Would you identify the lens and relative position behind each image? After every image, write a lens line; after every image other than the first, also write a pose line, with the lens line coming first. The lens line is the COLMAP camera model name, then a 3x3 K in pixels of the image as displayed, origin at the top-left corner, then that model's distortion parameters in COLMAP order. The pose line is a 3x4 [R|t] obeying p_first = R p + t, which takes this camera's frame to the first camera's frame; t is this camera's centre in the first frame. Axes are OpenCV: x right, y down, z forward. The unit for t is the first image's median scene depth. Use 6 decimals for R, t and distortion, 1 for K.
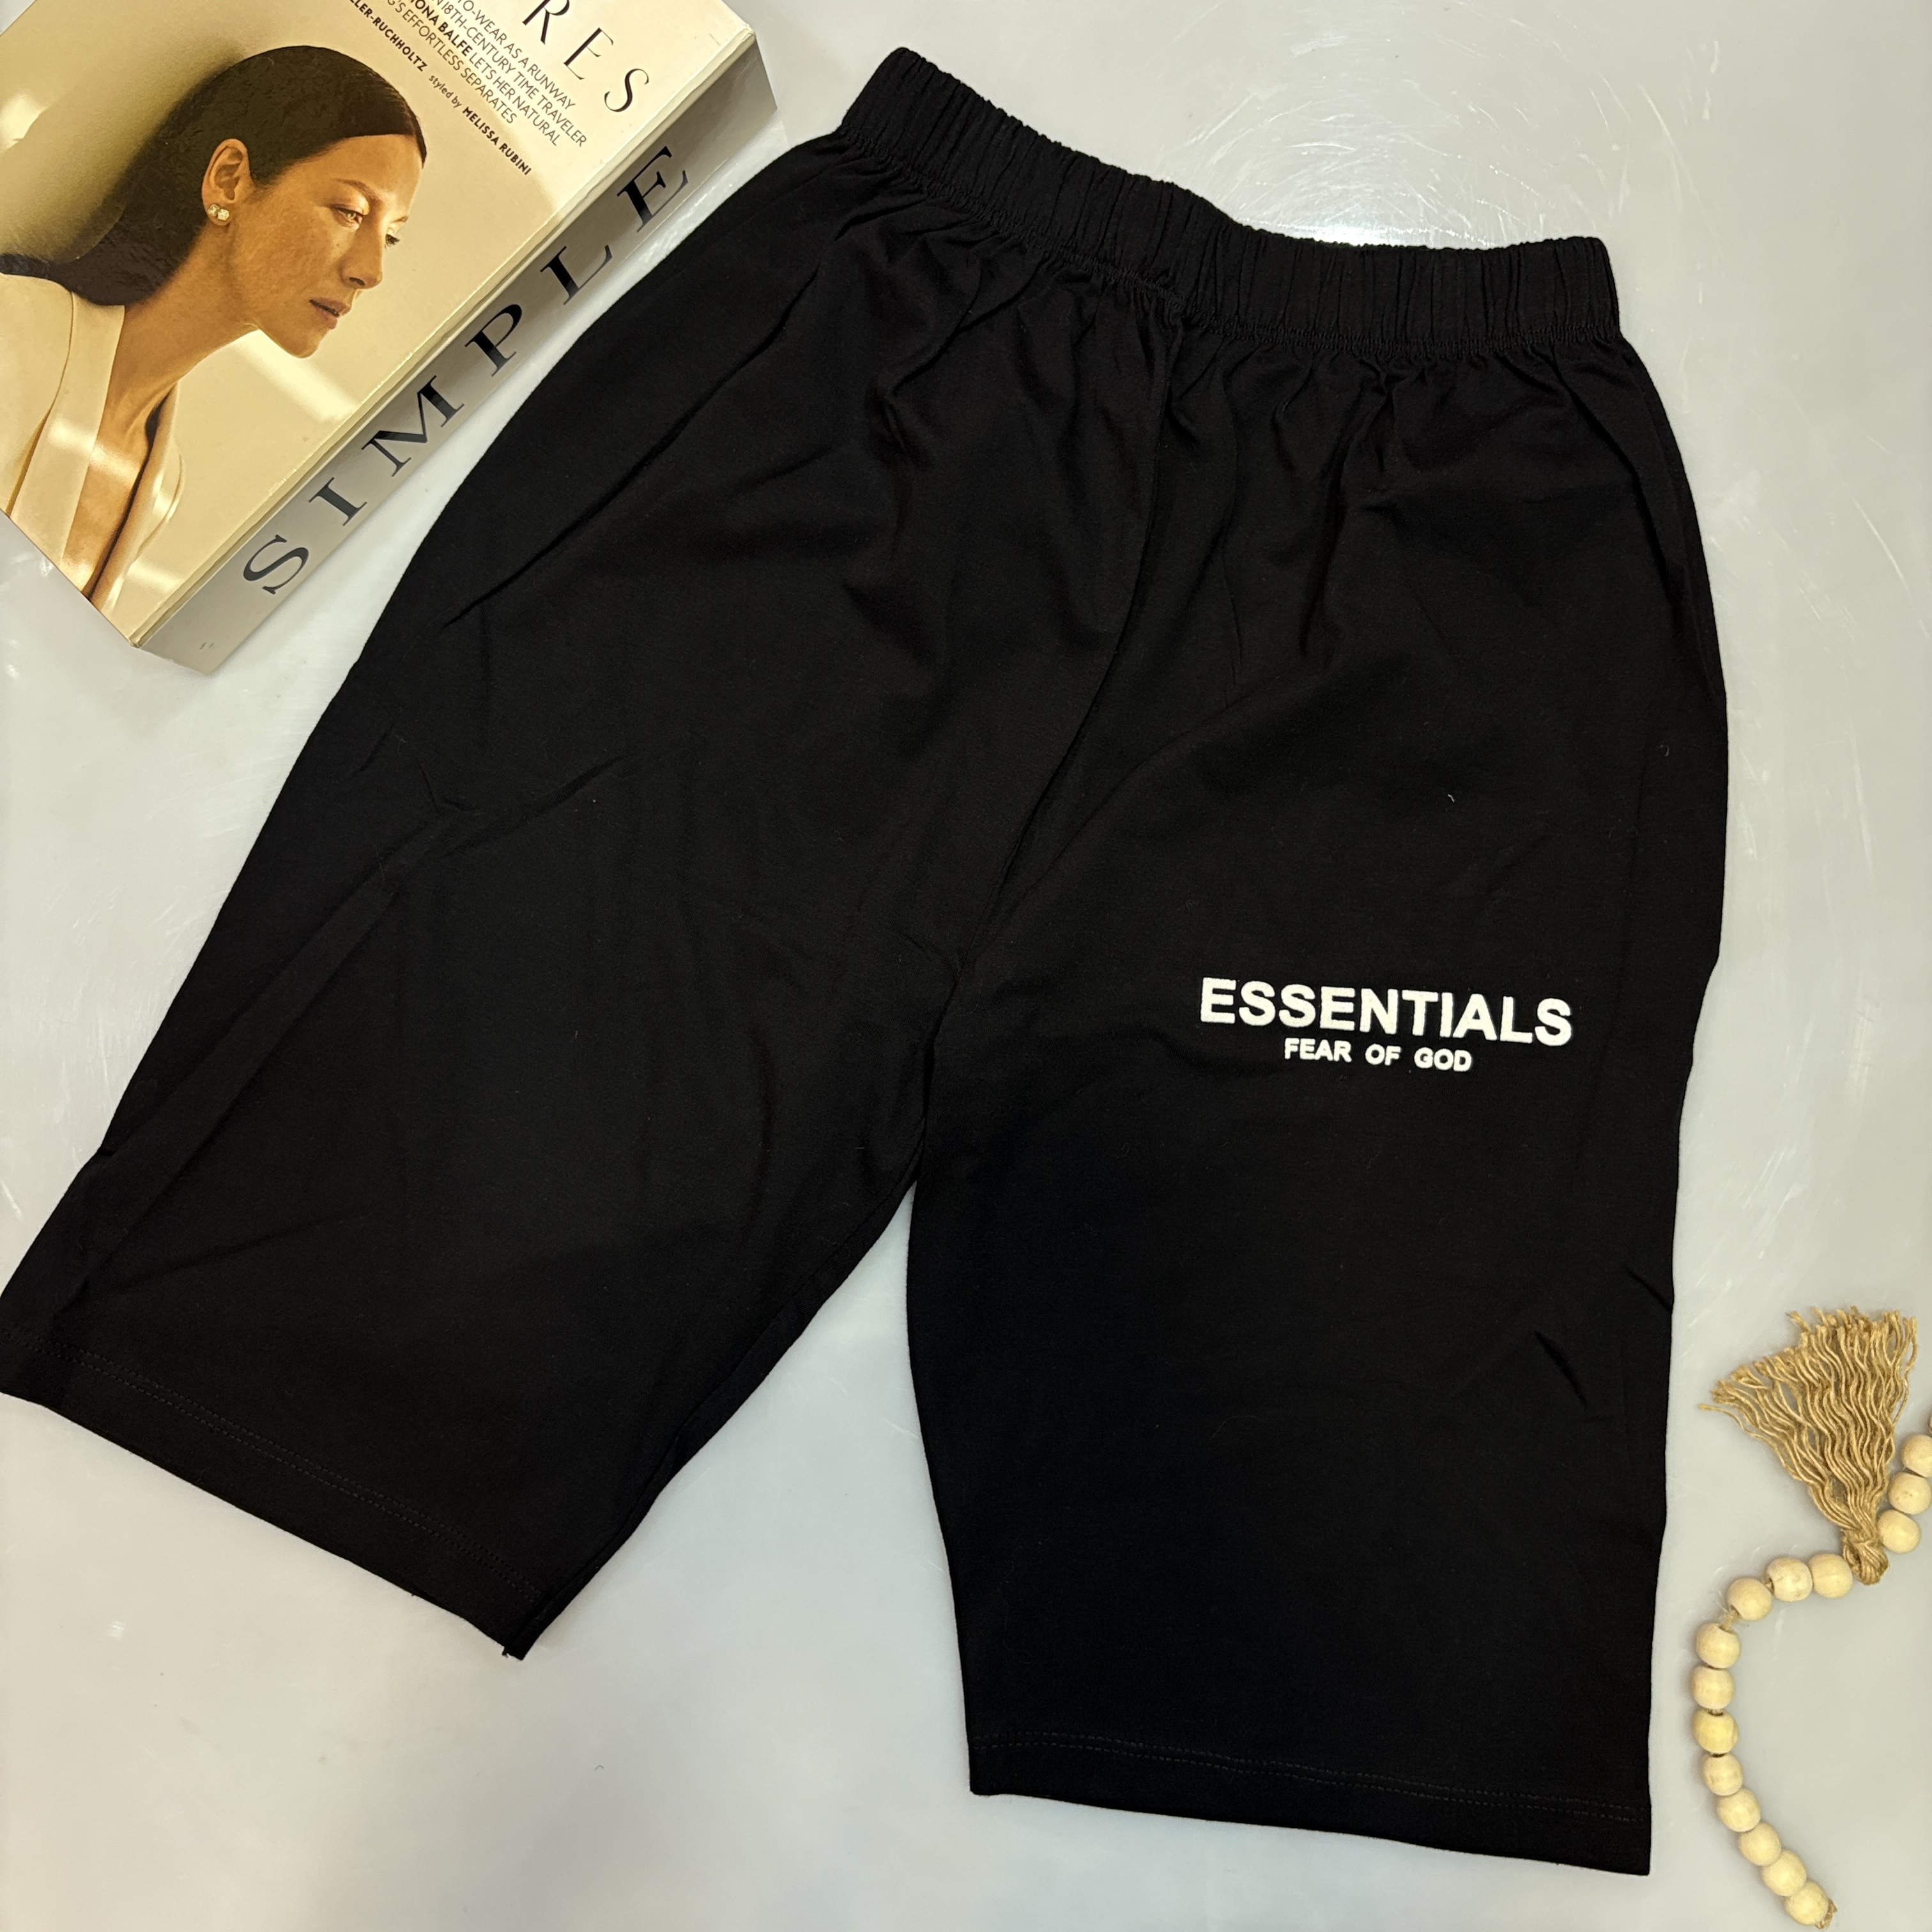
lens RADIAL K [[1941.8, 0, 973.4], [0, 1941.8, 951.1], [0, 0, 1]] dist [0.039095, 0.000000]
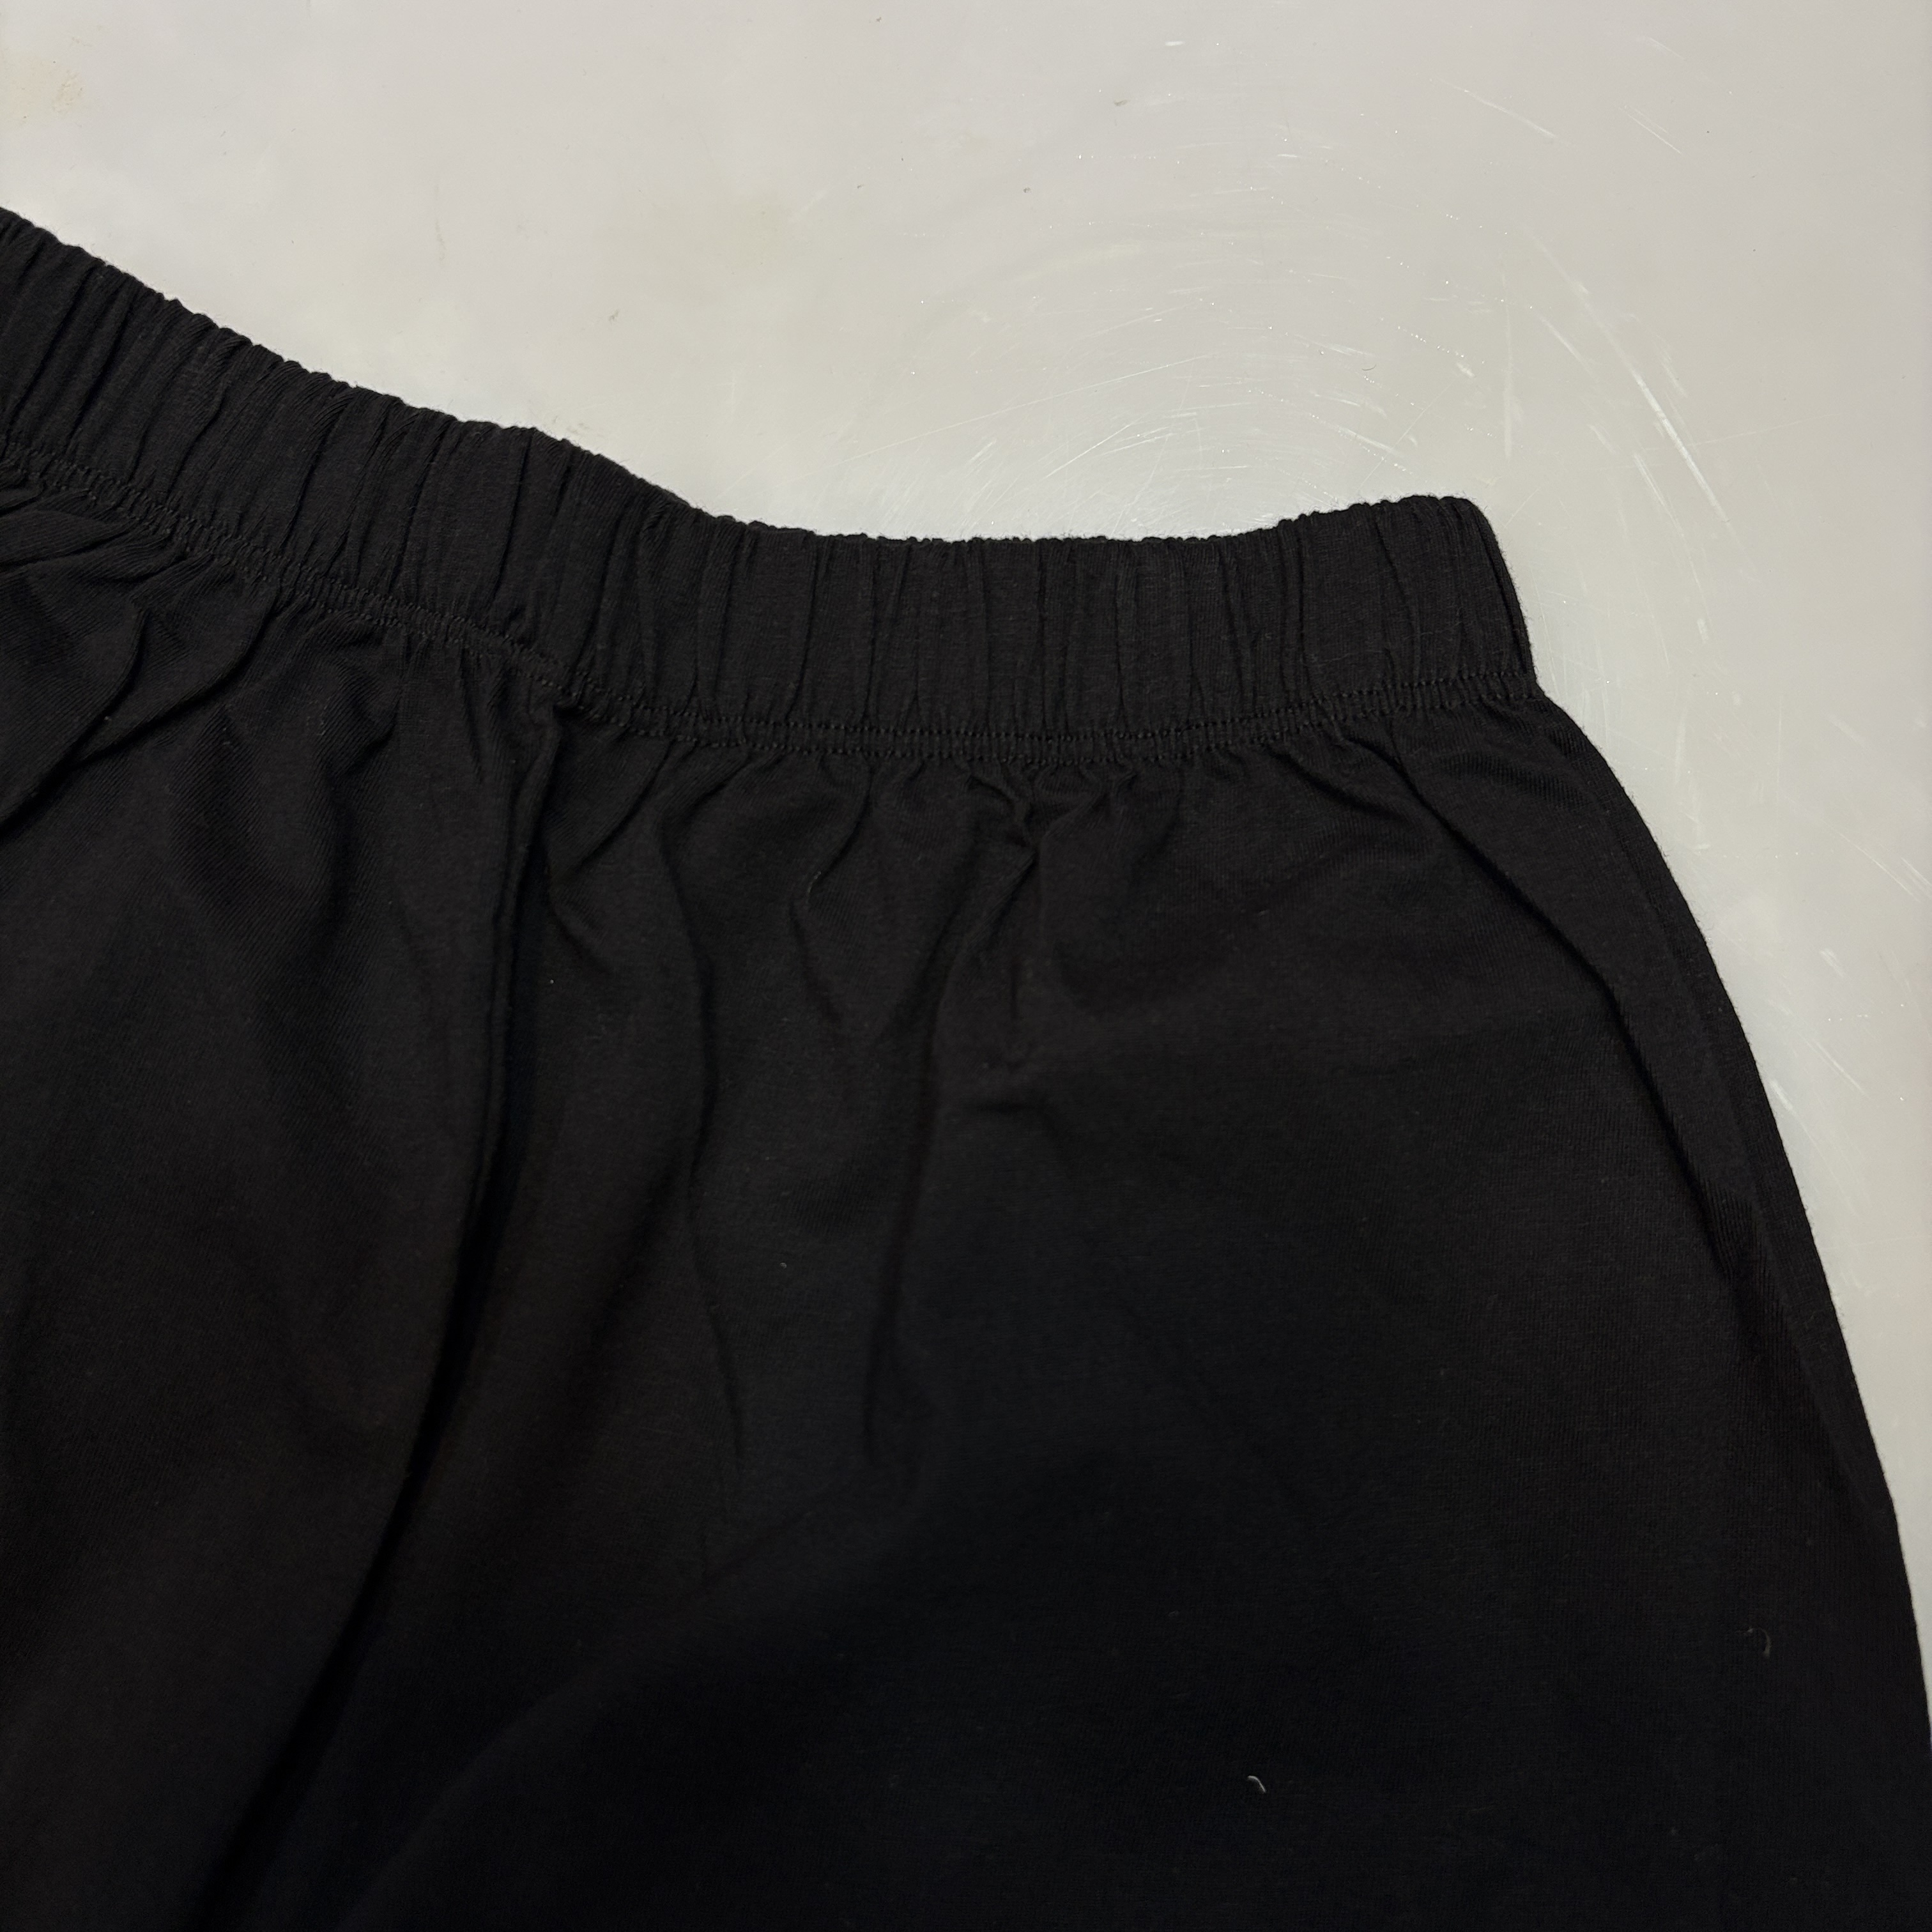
lens RADIAL K [[1977.3, 0, 1007.9], [0, 1977.3, 1057.2], [0, 0, 1]] dist [0.038620, 0.000000]
pose [[0.998418, -0.056086, 0.004000, 0.183931], [0.055849, 0.980899, -0.186326, -0.140689], [0.006527, 0.186255, 0.982480, 0.515879]]
